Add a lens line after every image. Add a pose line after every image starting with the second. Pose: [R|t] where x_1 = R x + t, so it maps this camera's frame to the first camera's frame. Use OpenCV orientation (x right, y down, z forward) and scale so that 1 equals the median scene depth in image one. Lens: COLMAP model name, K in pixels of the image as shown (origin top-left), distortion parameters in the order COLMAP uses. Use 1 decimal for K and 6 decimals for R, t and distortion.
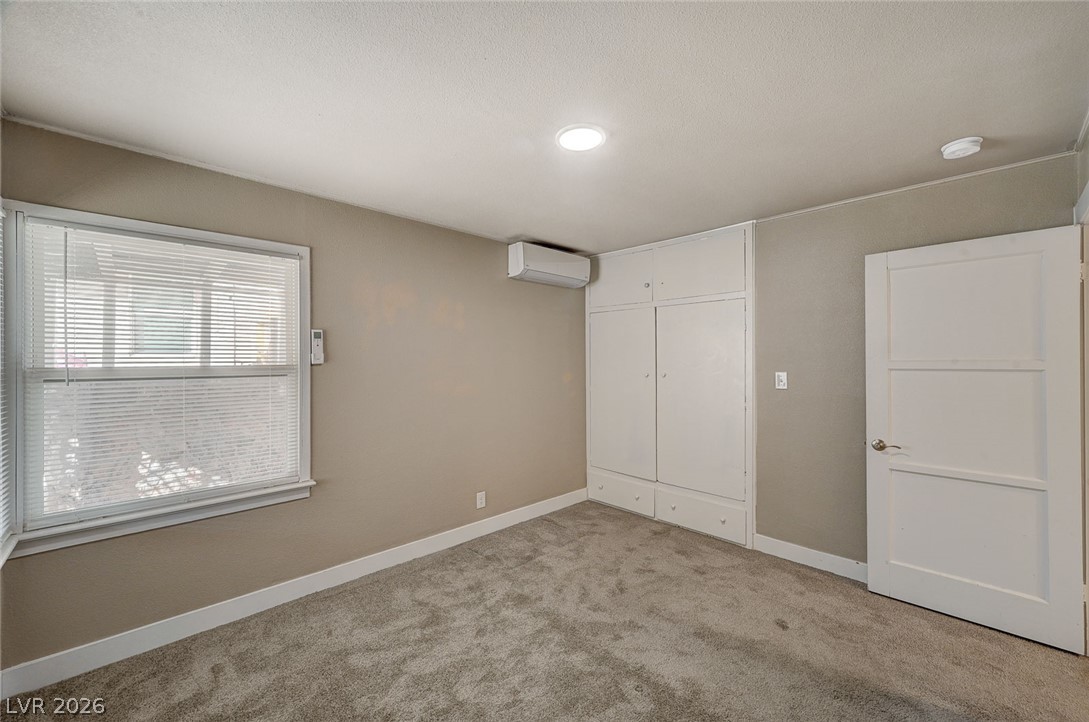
lens RADIAL K [[437.0, 0, 549.9], [0, 437.0, 356.8], [0, 0, 1]] dist [-0.000459, 0.000468]
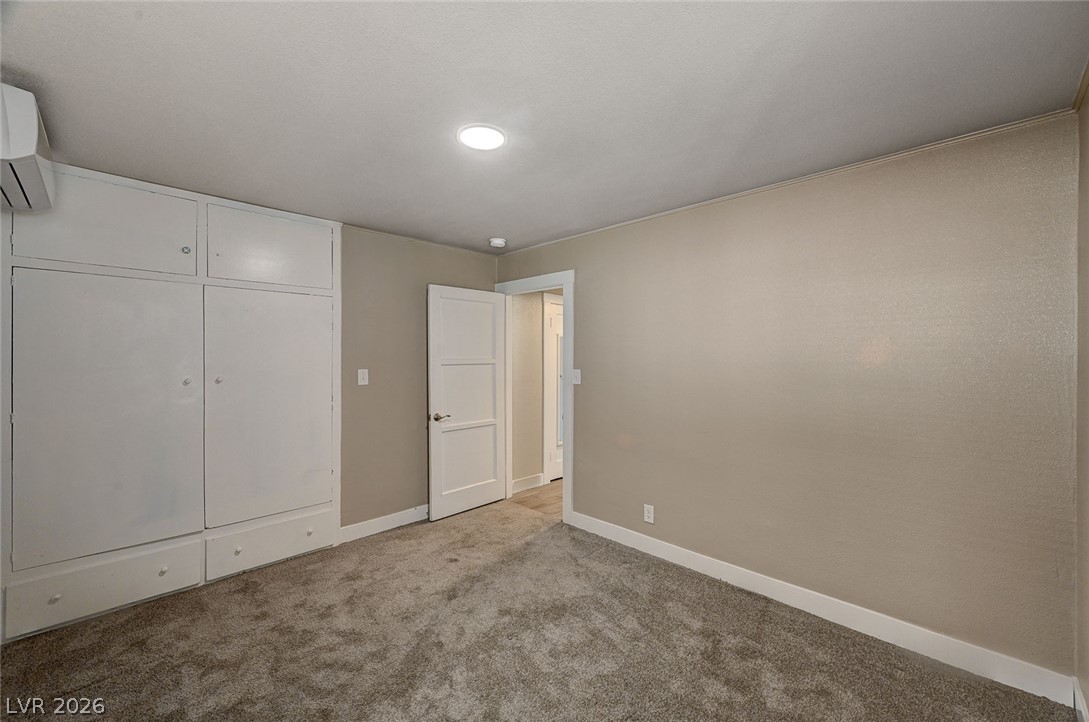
lens RADIAL K [[439.2, 0, 545.5], [0, 439.2, 355.3], [0, 0, 1]] dist [0.001096, 0.000071]
pose [[-0.025280, 0.004029, 0.999672, -0.587918], [-0.004337, 0.999982, -0.004140, 0.000962], [-0.999671, -0.004440, -0.025262, 0.558143]]
